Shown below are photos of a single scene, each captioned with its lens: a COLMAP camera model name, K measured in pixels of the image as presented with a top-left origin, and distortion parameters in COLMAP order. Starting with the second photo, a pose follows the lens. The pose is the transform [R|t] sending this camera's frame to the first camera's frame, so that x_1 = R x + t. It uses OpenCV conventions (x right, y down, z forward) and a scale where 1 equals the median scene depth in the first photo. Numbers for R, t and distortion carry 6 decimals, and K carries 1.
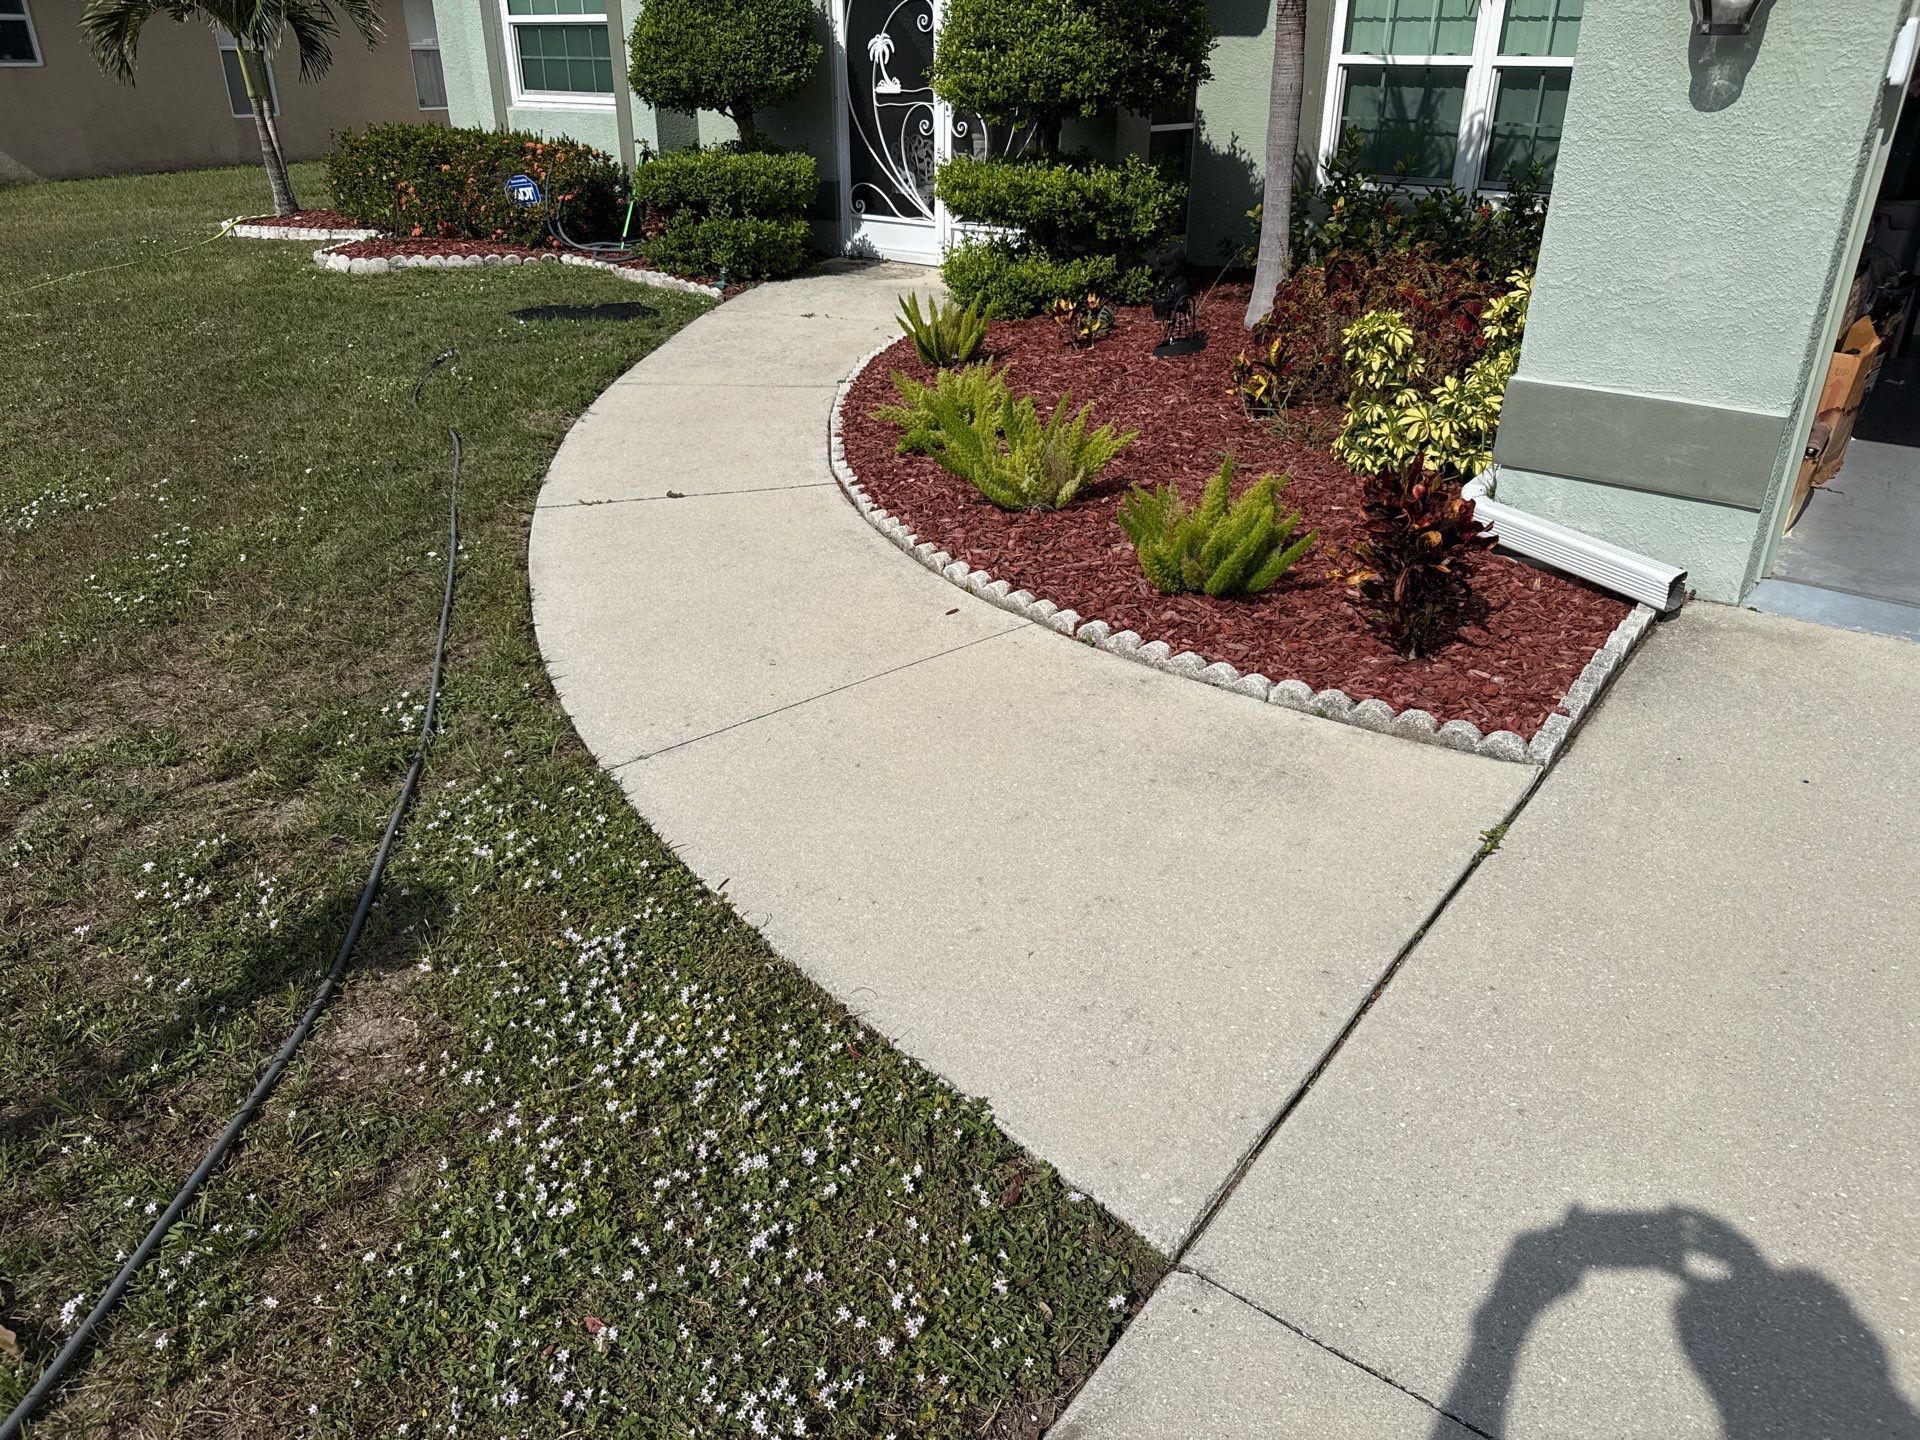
lens RADIAL K [[1386.7, 0, 949.7], [0, 1386.7, 721.3], [0, 0, 1]] dist [0.012933, -0.019853]
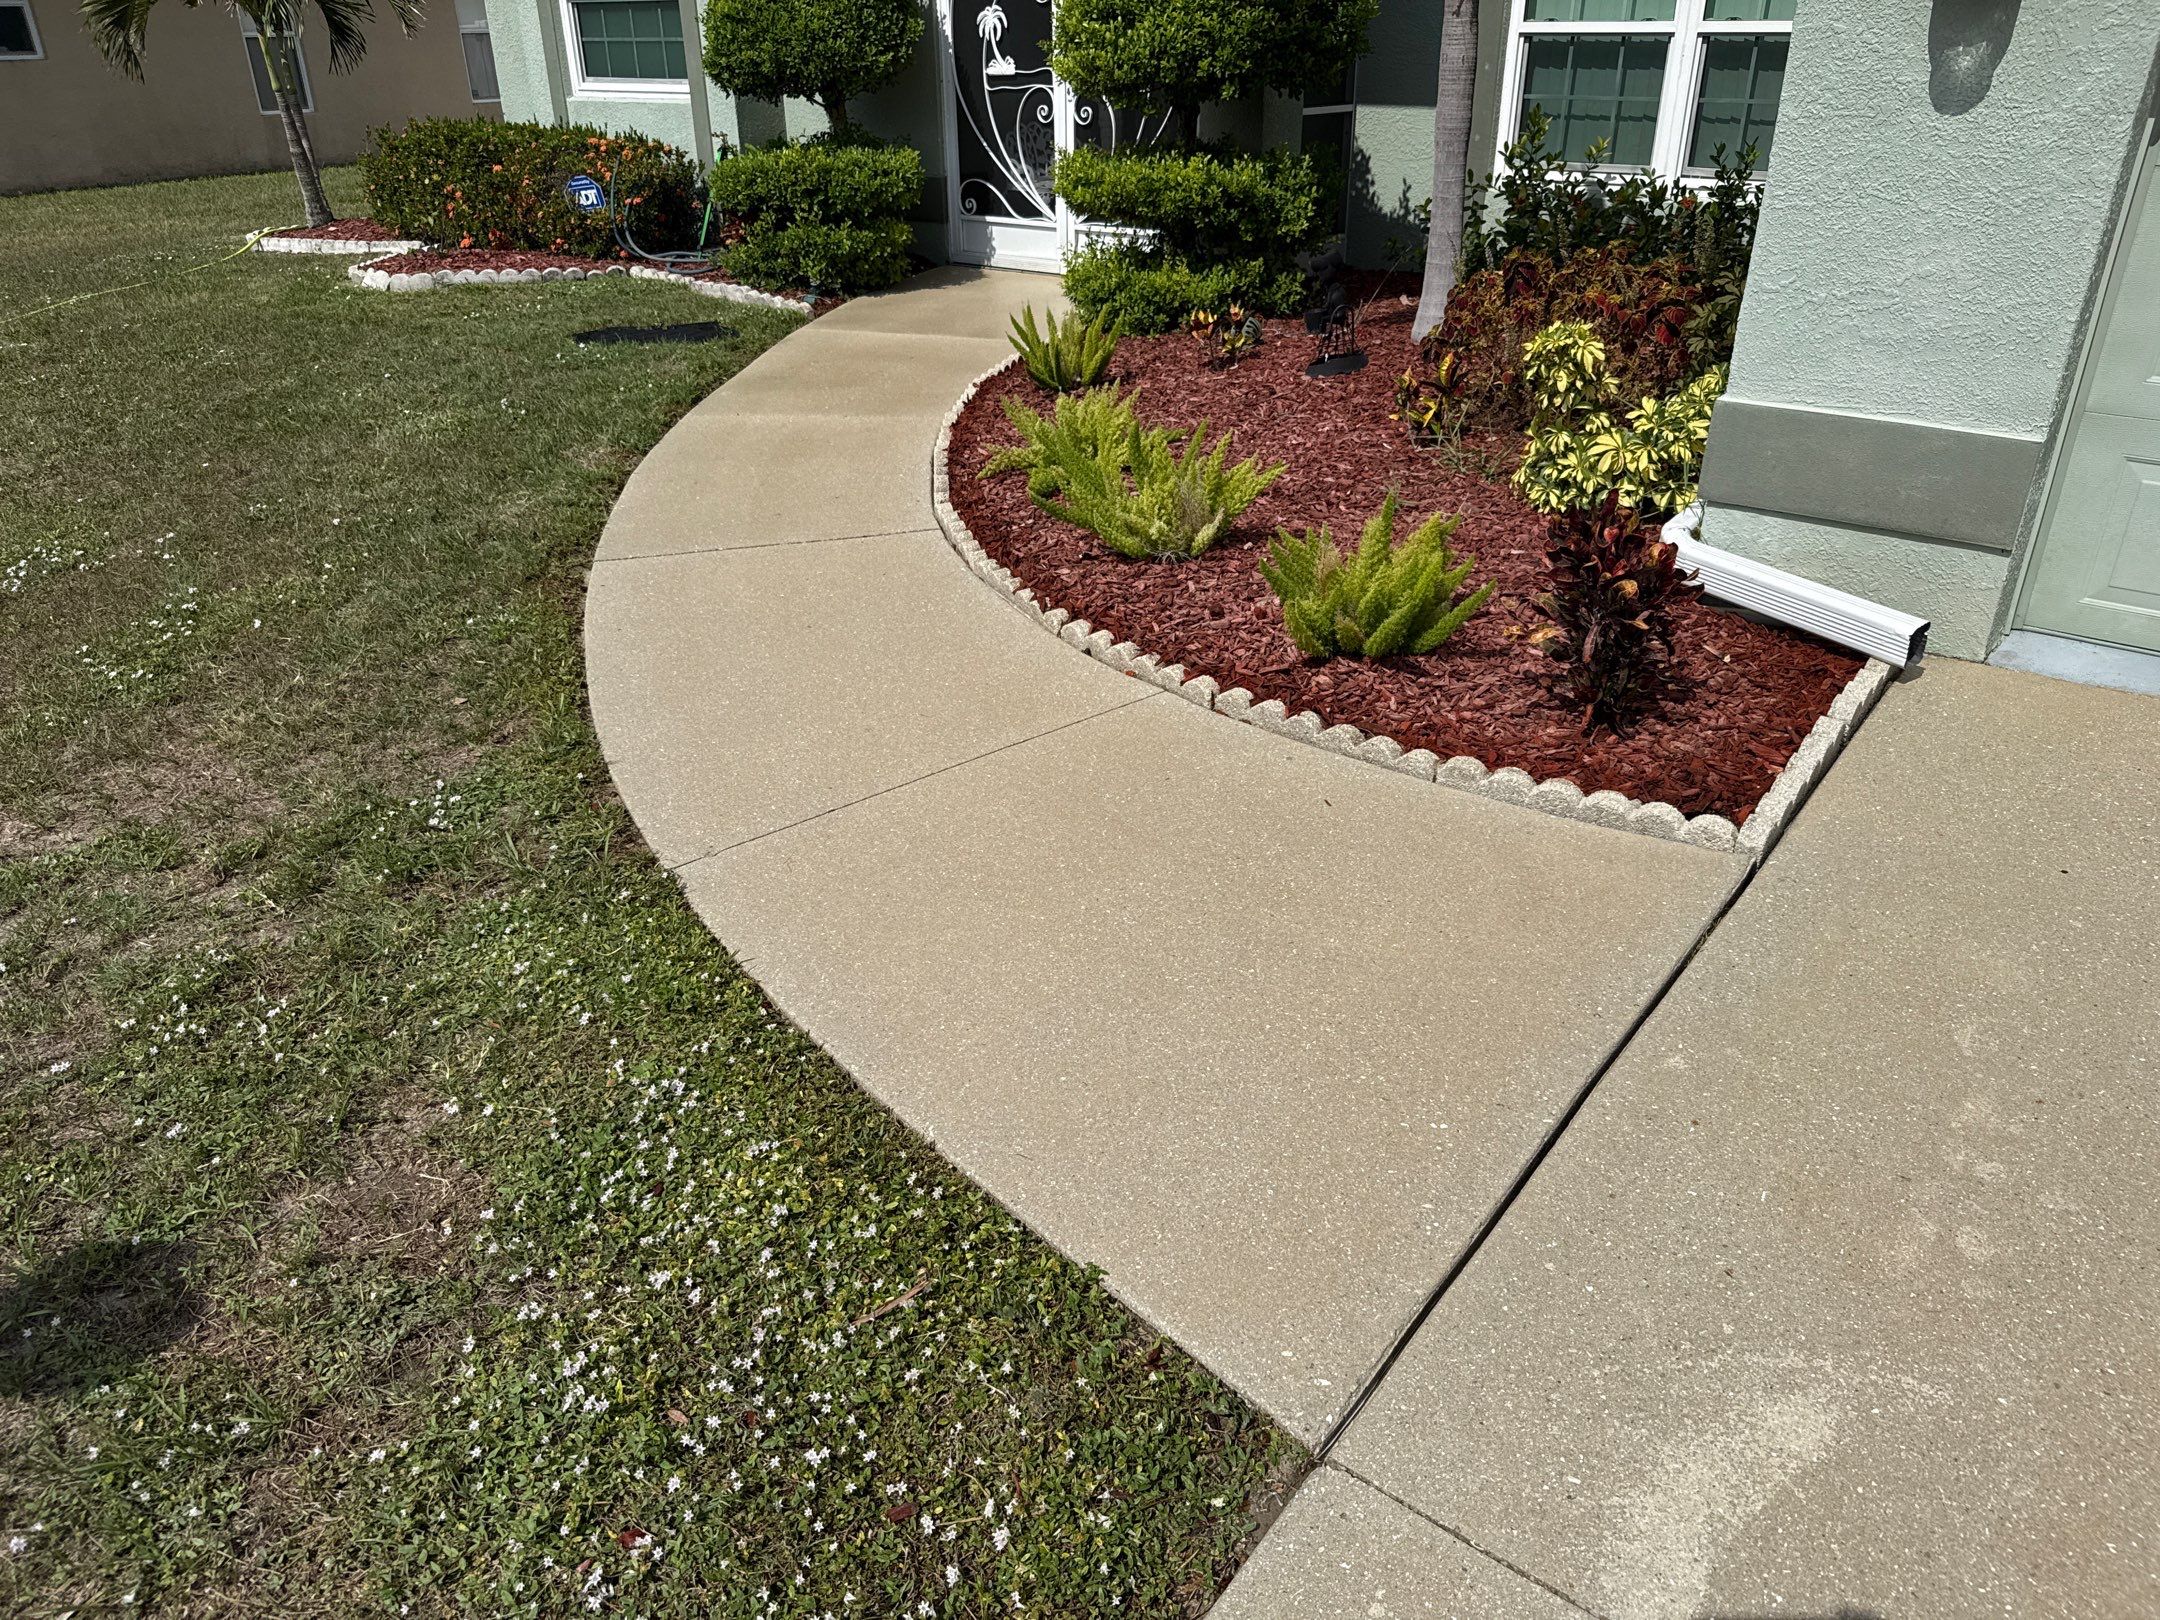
lens RADIAL K [[1560.0, 0, 1072.3], [0, 1560.0, 827.3], [0, 0, 1]] dist [0.012933, -0.019853]
pose [[0.999909, -0.009849, -0.009230, 0.008369], [0.010068, 0.999661, 0.023996, -0.007423], [0.008991, -0.024087, 0.999669, 0.019082]]
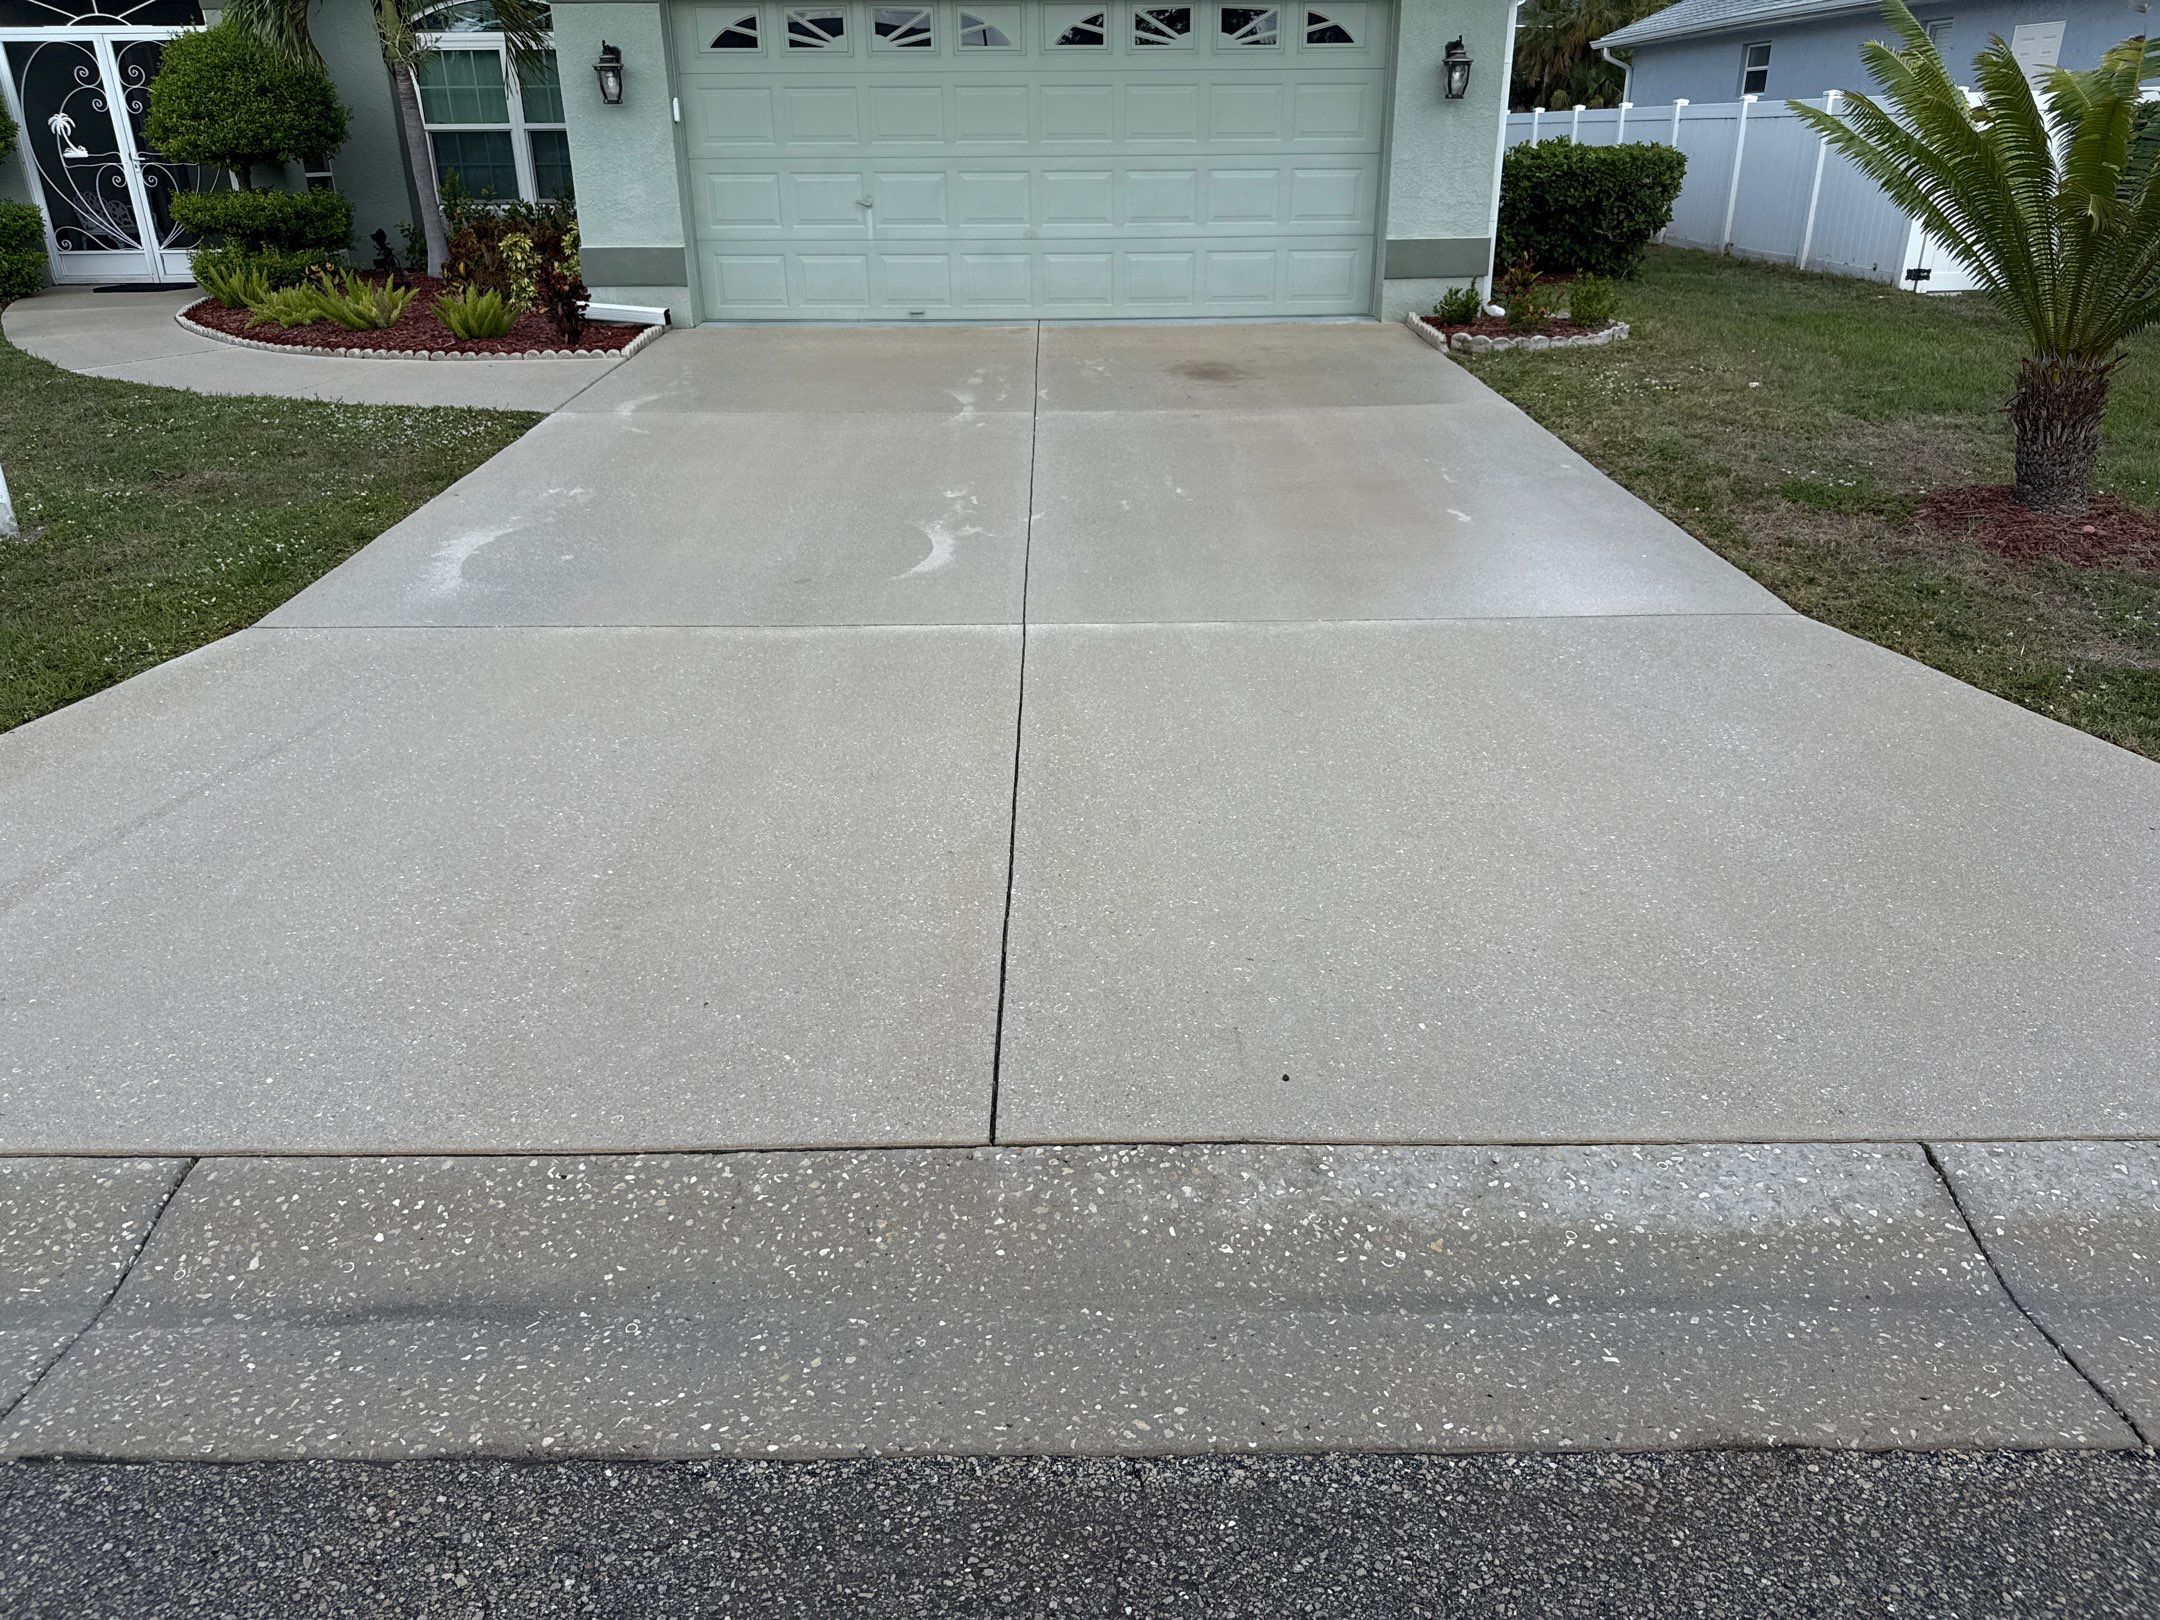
lens RADIAL K [[1560.0, 0, 1088.1], [0, 1560.0, 814.4], [0, 0, 1]] dist [0.012933, -0.019853]
pose [[0.781027, -0.255035, 0.570047, -0.514348], [0.281388, 0.958615, 0.043346, 0.607541], [-0.557510, 0.126549, 0.820468, -1.161816]]
